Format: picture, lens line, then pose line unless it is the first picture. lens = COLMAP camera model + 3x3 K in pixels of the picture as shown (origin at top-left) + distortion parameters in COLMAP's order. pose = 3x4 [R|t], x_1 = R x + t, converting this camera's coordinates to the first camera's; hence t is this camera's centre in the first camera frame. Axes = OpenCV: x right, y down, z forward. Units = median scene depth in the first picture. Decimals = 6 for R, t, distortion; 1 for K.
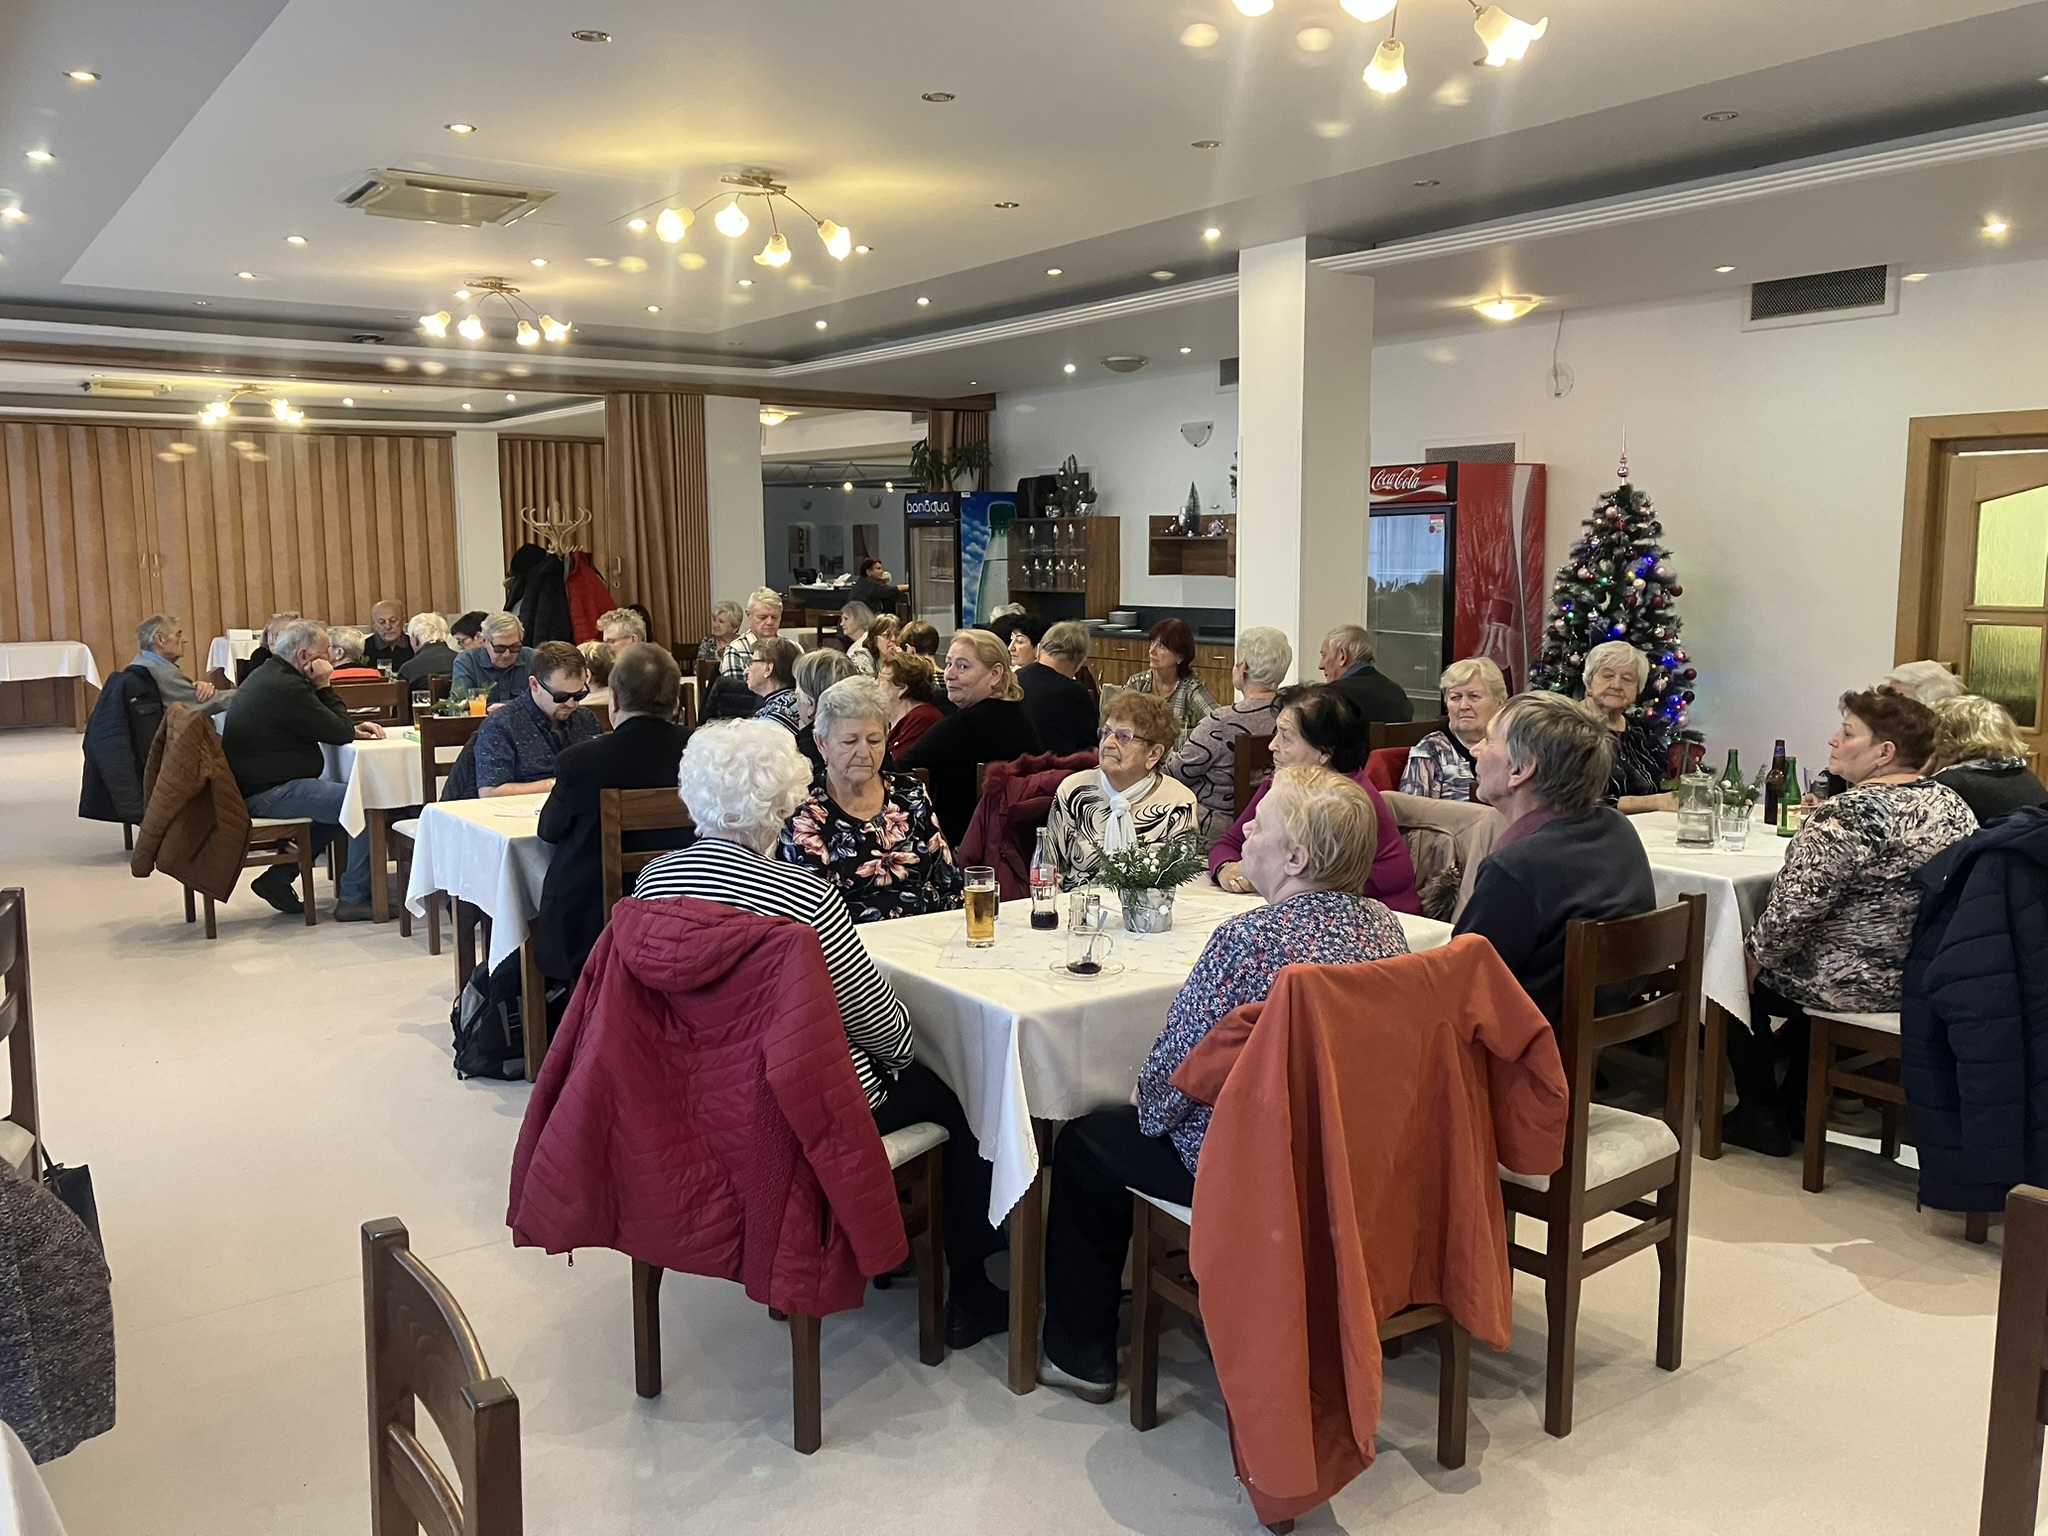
lens RADIAL K [[1699.5, 0, 1024.0], [0, 1699.5, 768.0], [0, 0, 1]] dist [0.131939, -0.000944]
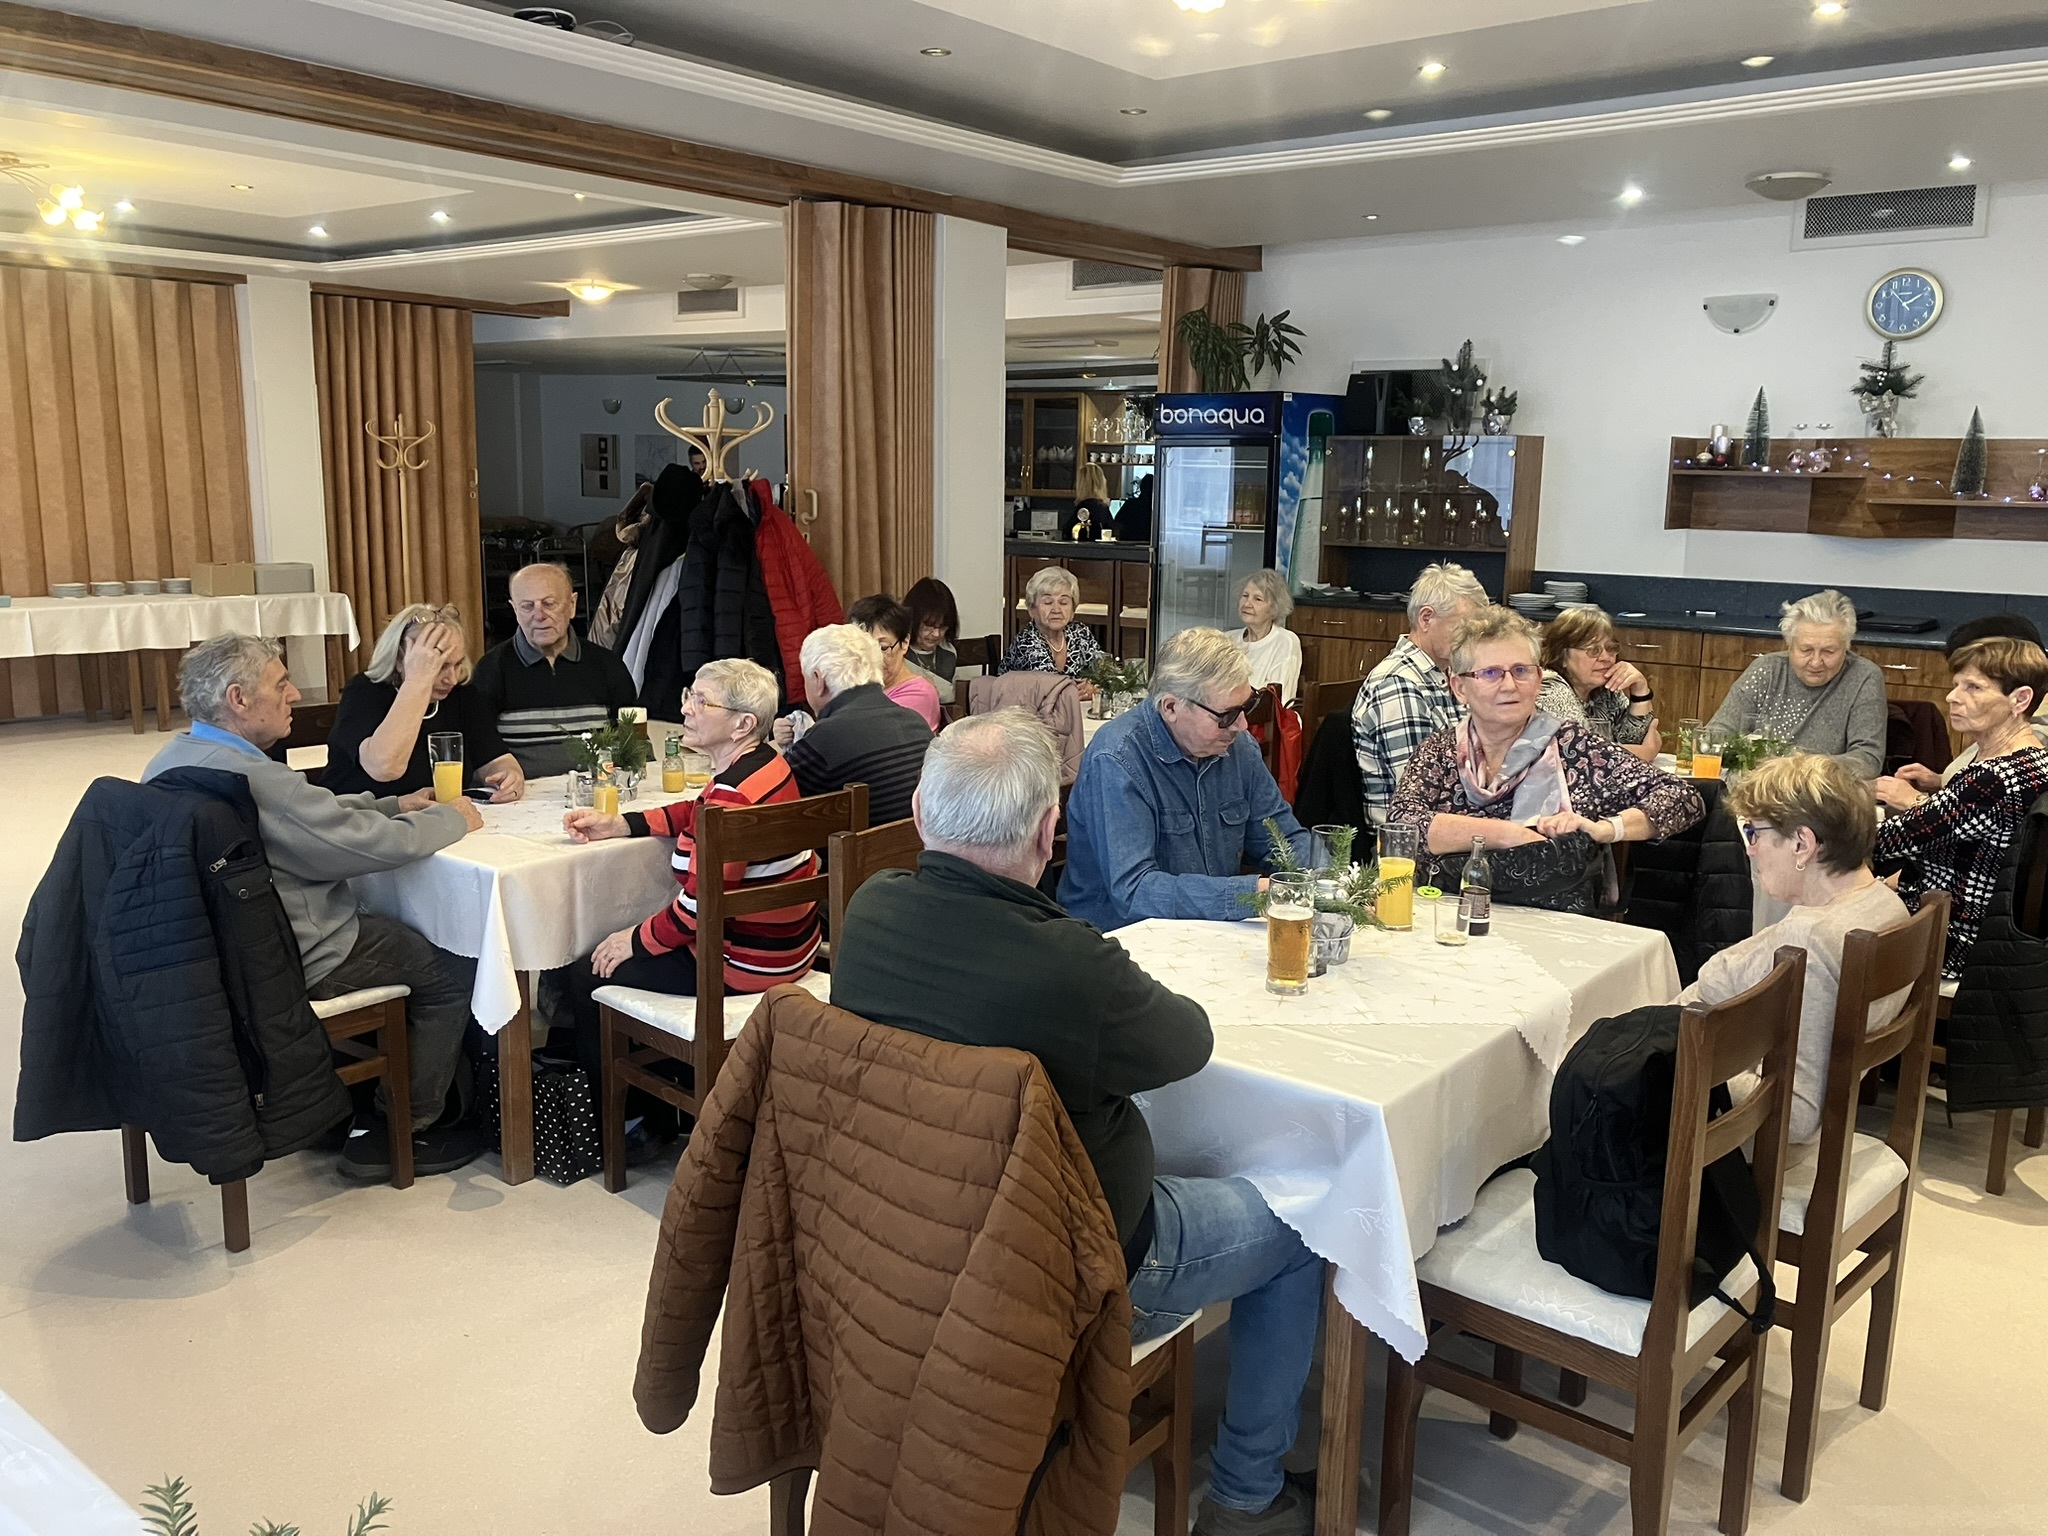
lens RADIAL K [[1657.8, 0, 1024.0], [0, 1657.8, 768.0], [0, 0, 1]] dist [0.035859, -0.001713]
pose [[0.955329, -0.031958, 0.293813, -0.317701], [0.016399, 0.998337, 0.055269, -0.055953], [-0.295091, -0.047981, 0.954264, 0.418364]]
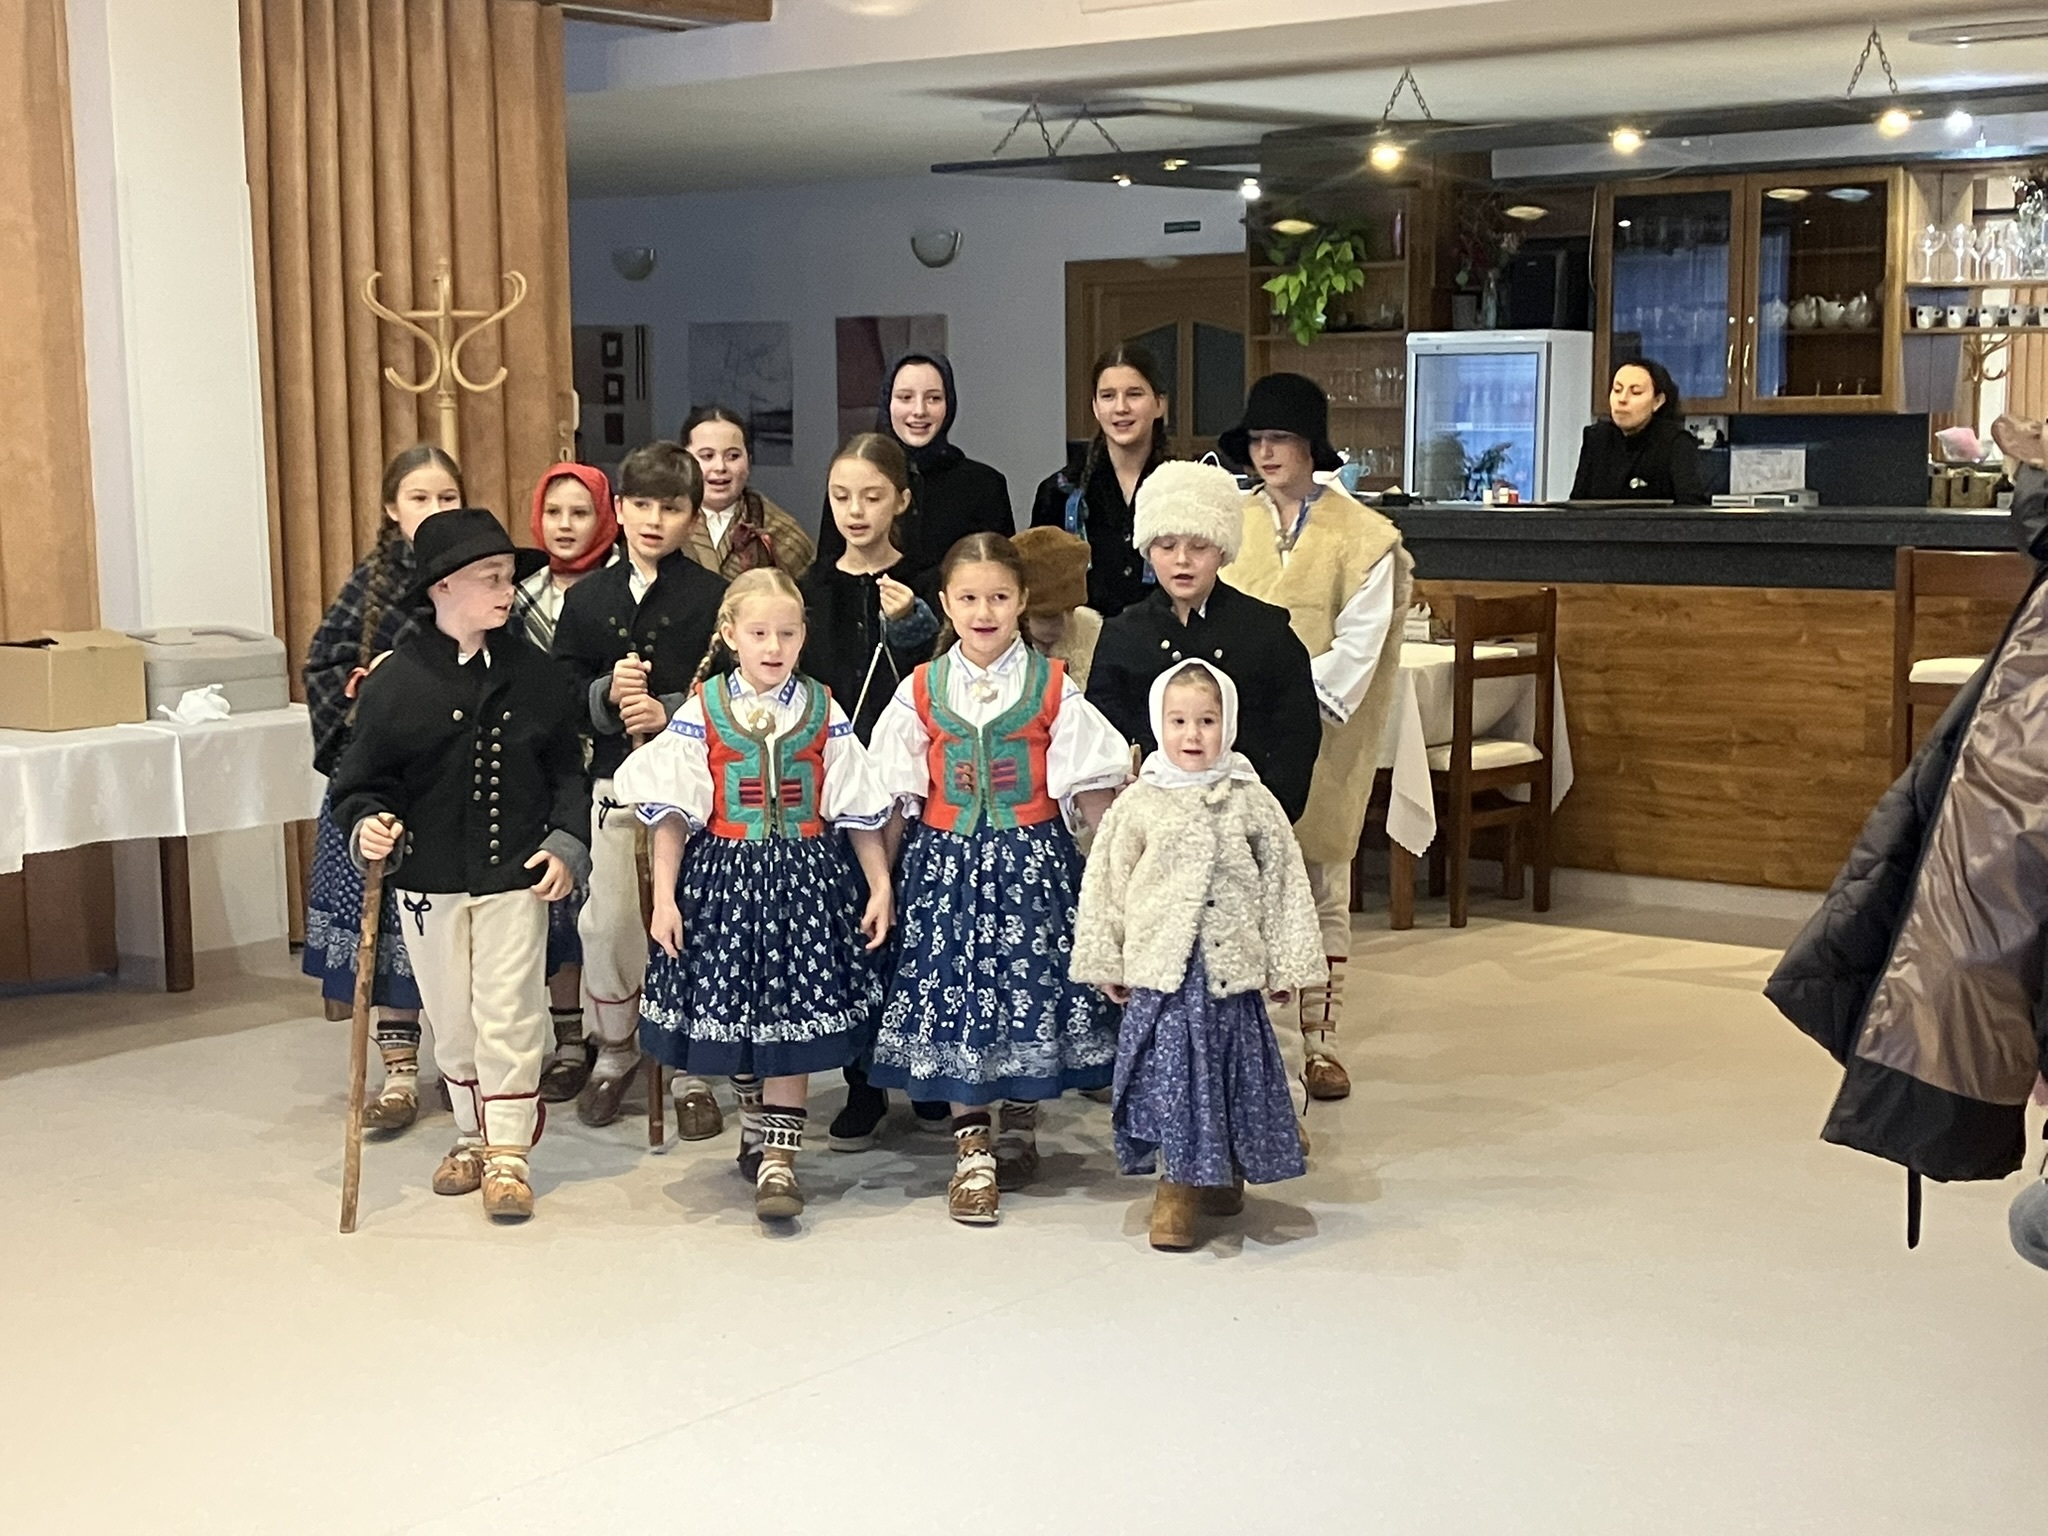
lens RADIAL K [[2946.3, 0, 1024.0], [0, 2946.3, 768.0], [0, 0, 1]] dist [0.025688, 0.070933]
pose [[0.947688, -0.051020, 0.315096, -0.449557], [0.053902, 0.998546, -0.000436, -0.082450], [-0.314615, 0.017397, 0.949060, 0.722247]]
